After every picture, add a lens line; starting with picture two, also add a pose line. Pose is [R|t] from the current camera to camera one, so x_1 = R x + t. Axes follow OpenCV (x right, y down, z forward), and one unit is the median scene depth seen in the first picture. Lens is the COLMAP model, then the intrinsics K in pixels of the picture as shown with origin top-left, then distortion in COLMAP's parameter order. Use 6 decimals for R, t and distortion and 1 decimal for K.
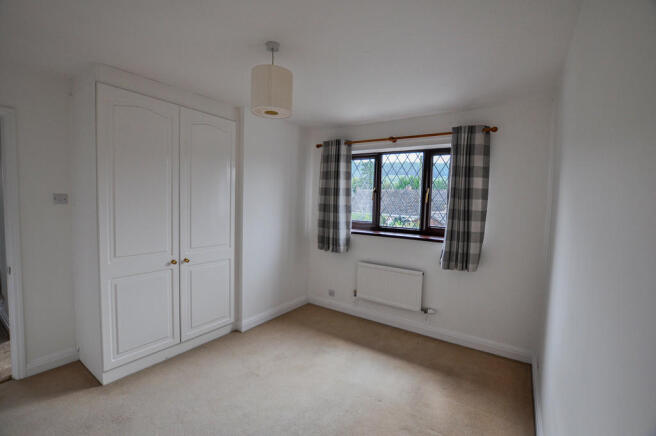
lens RADIAL K [[288.9, 0, 325.6], [0, 288.9, 218.9], [0, 0, 1]] dist [-0.016330, 0.000494]
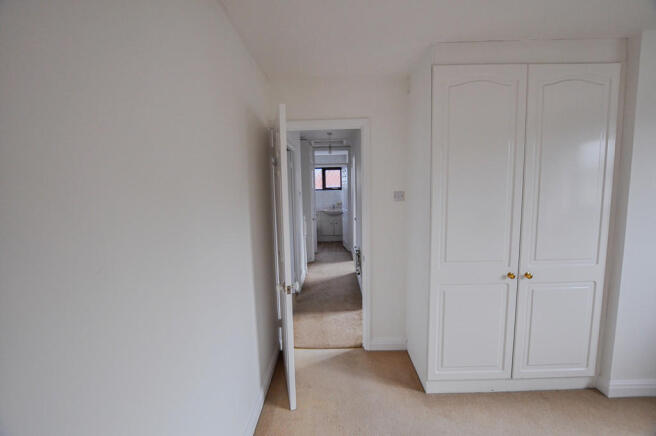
lens RADIAL K [[288.9, 0, 325.6], [0, 288.9, 218.9], [0, 0, 1]] dist [-0.016330, 0.000494]
pose [[0.550773, 0.049299, -0.833198, -0.172837], [-0.020108, 0.998748, 0.045802, -0.024039], [0.834413, -0.008472, 0.551075, 0.173916]]
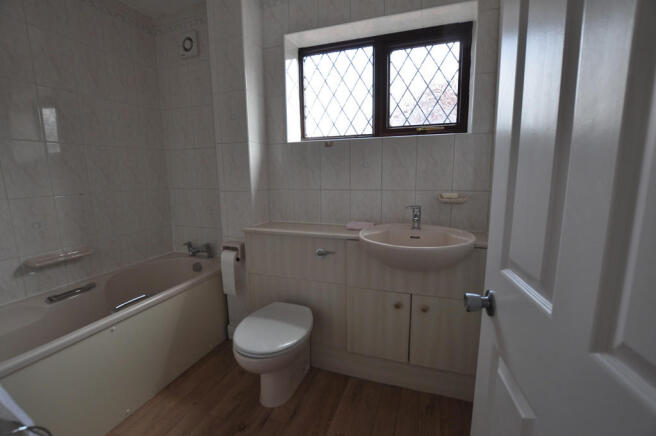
lens RADIAL K [[288.9, 0, 325.6], [0, 288.9, 218.9], [0, 0, 1]] dist [-0.016330, 0.000494]
pose [[0.274124, 0.096493, -0.956841, -0.566167], [-0.052221, 0.994979, 0.085379, -0.028405], [0.960275, 0.026563, 0.277787, 0.452495]]
